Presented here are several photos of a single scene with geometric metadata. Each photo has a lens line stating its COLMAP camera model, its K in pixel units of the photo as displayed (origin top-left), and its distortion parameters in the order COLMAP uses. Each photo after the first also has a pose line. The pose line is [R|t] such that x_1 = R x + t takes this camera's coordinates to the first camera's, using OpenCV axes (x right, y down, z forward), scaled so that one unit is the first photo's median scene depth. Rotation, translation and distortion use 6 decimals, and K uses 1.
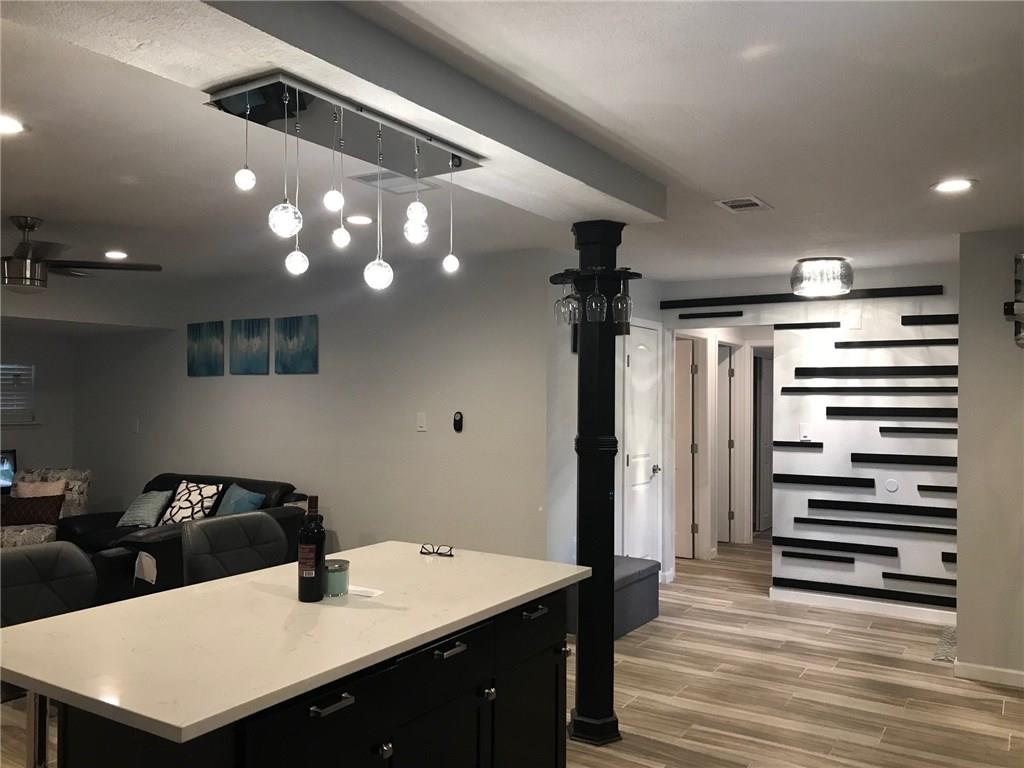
lens RADIAL K [[848.7, 0, 512.0], [0, 848.7, 384.0], [0, 0, 1]] dist [0.024004, -0.006212]
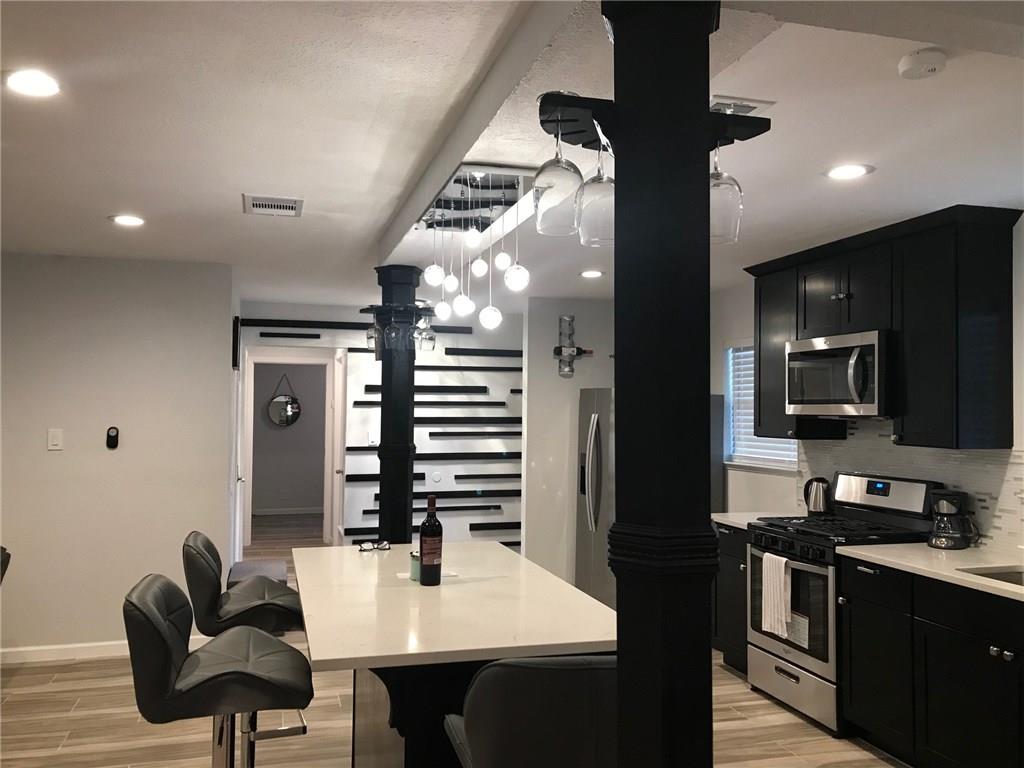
lens RADIAL K [[848.7, 0, 512.0], [0, 848.7, 384.0], [0, 0, 1]] dist [0.024004, -0.006212]
pose [[0.675390, 0.017832, 0.737245, -0.410474], [-0.010886, 0.999840, -0.014211, -0.005474], [-0.737381, 0.001572, 0.675476, 0.039244]]
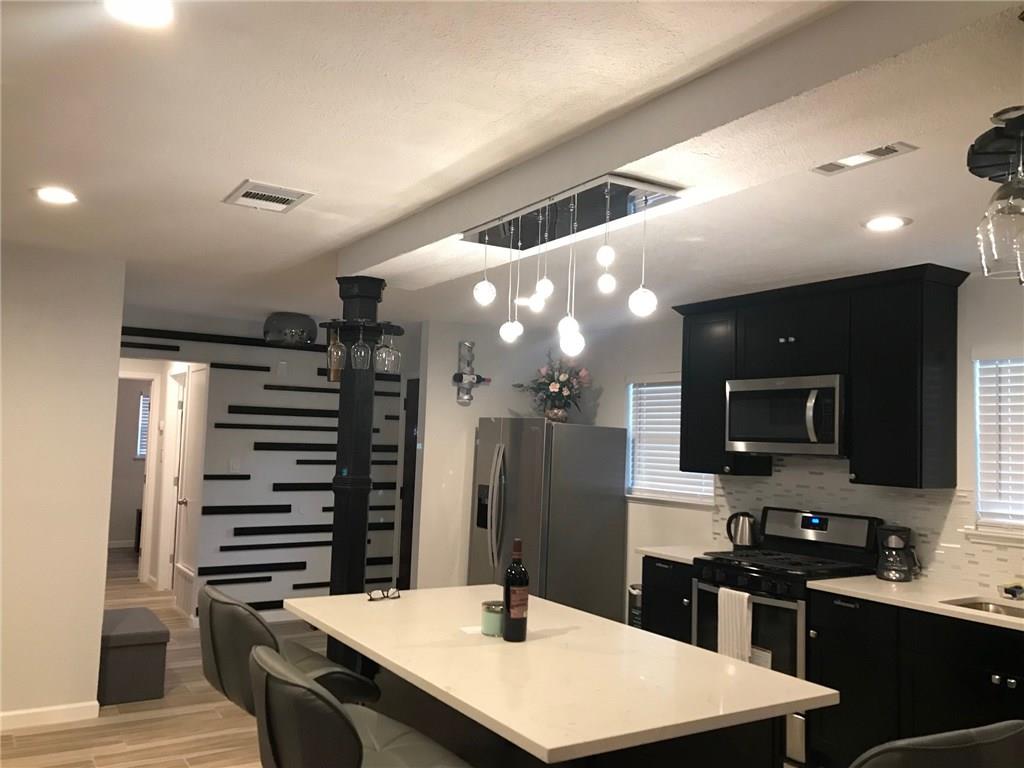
lens RADIAL K [[841.5, 0, 512.0], [0, 841.5, 384.0], [0, 0, 1]] dist [0.053271, -0.074215]
pose [[0.435798, 0.065494, 0.897658, -0.472833], [-0.041020, 0.997758, -0.052883, -0.003951], [-0.899109, -0.013776, 0.437507, 0.212663]]
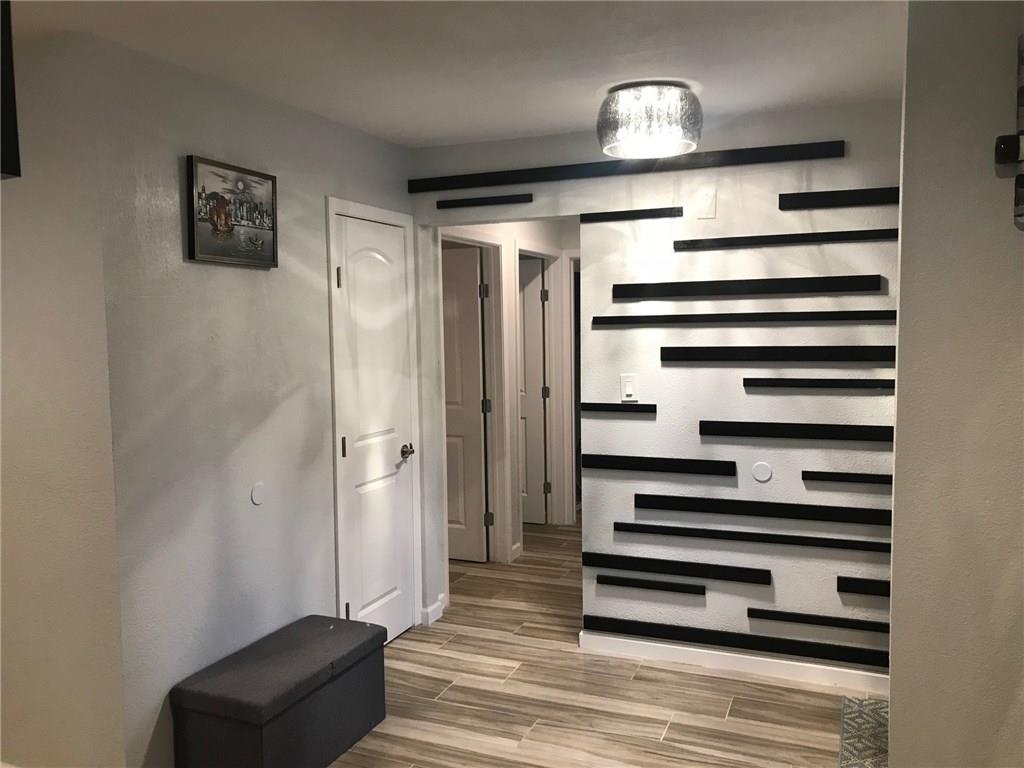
lens RADIAL K [[841.5, 0, 512.0], [0, 841.5, 384.0], [0, 0, 1]] dist [0.053271, -0.074215]
pose [[0.987358, -0.036154, 0.154326, 0.163851], [0.022342, 0.995663, 0.090313, -0.004297], [-0.156922, -0.085723, 0.983884, 0.405951]]
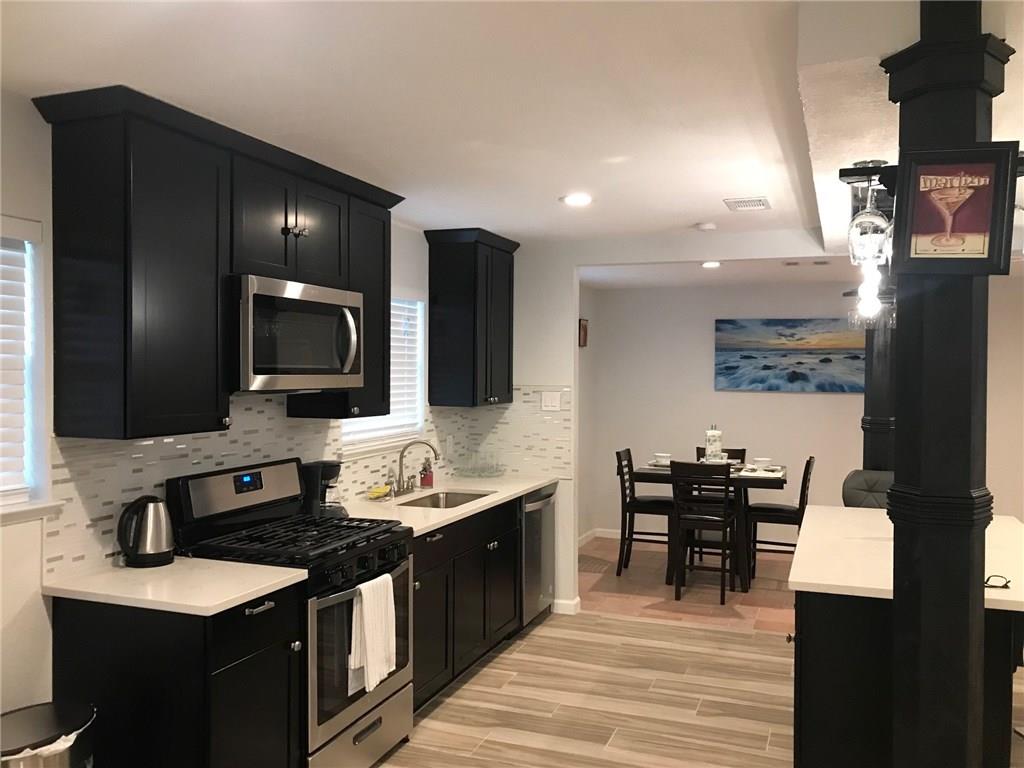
lens RADIAL K [[841.5, 0, 512.0], [0, 841.5, 384.0], [0, 0, 1]] dist [0.053271, -0.074215]
pose [[-0.983401, -0.013469, -0.180947, 0.267231], [-0.013801, 0.999905, 0.000576, 0.002247], [0.180922, 0.003063, -0.983493, 0.876217]]
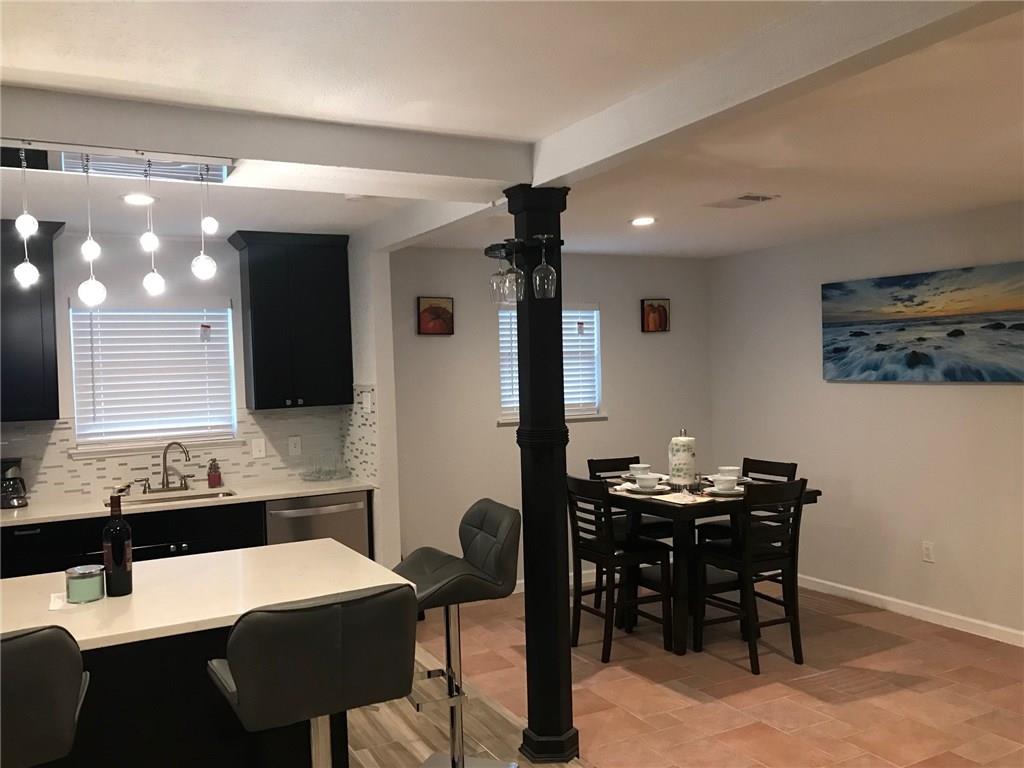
lens RADIAL K [[841.5, 0, 512.0], [0, 841.5, 384.0], [0, 0, 1]] dist [0.053271, -0.074215]
pose [[-0.862324, 0.005527, 0.506327, -0.468319], [0.014403, 0.999804, 0.013615, -0.006774], [-0.506153, 0.019033, -0.862234, 0.649952]]
